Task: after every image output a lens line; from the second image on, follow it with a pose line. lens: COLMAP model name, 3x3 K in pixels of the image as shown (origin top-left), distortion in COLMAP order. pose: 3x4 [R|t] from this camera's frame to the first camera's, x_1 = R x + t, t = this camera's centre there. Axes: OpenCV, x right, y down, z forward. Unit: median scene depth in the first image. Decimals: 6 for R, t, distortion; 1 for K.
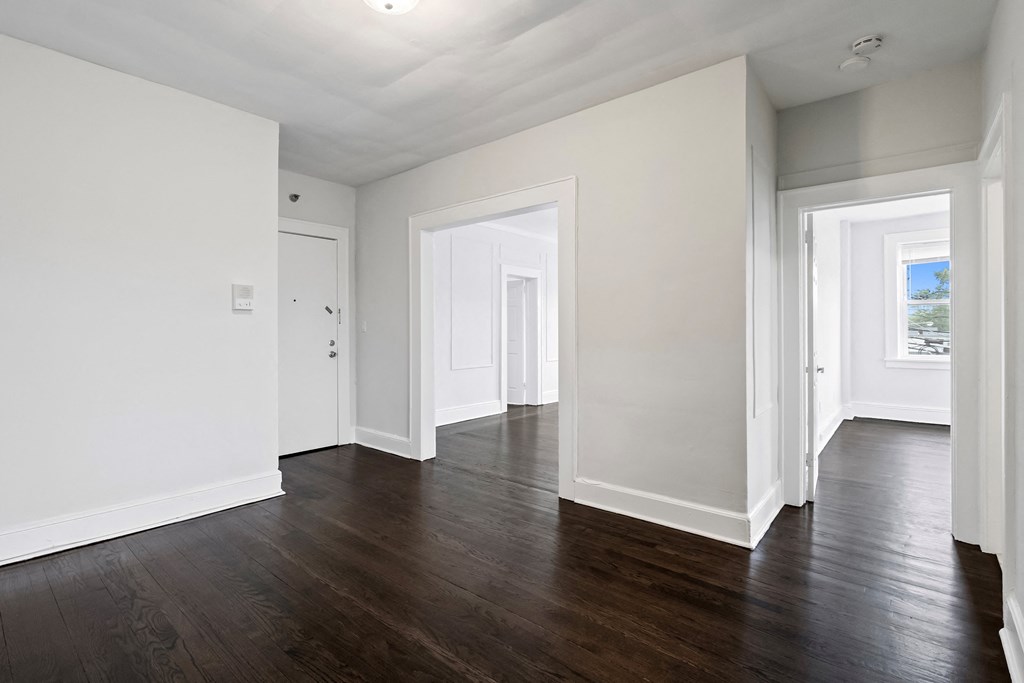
lens RADIAL K [[482.8, 0, 510.8], [0, 482.8, 332.9], [0, 0, 1]] dist [-0.000299, 0.000076]
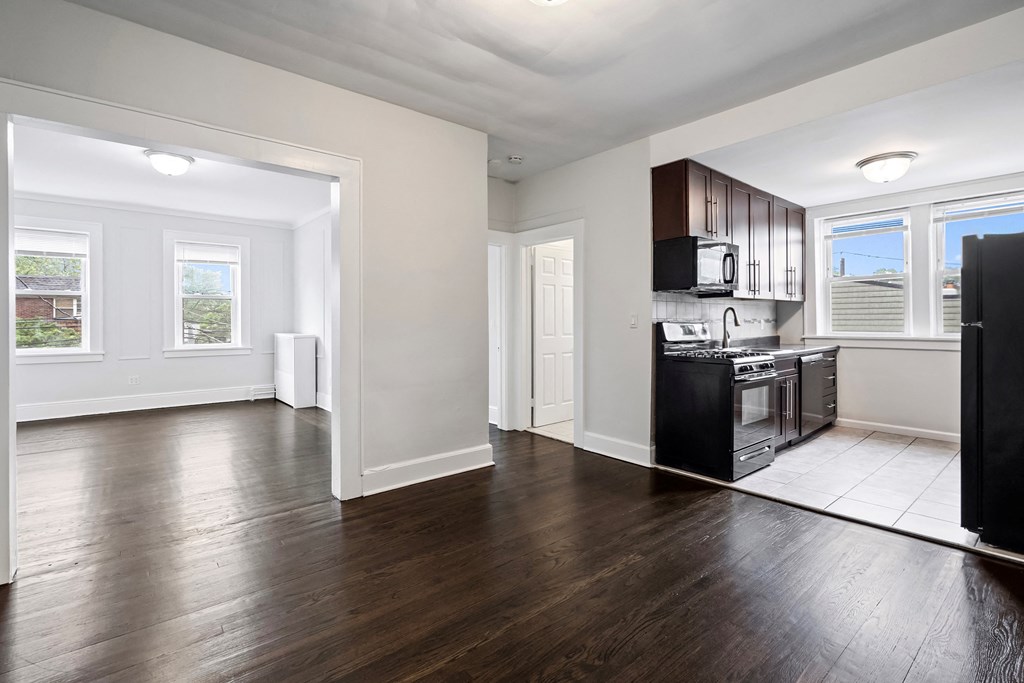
lens RADIAL K [[470.0, 0, 510.0], [0, 470.0, 321.3], [0, 0, 1]] dist [-0.003125, -0.000208]
pose [[0.178891, 0.003304, 0.983863, -0.743709], [0.005223, 0.999977, -0.004308, 0.005867], [-0.983855, 0.005909, 0.178870, 0.544270]]
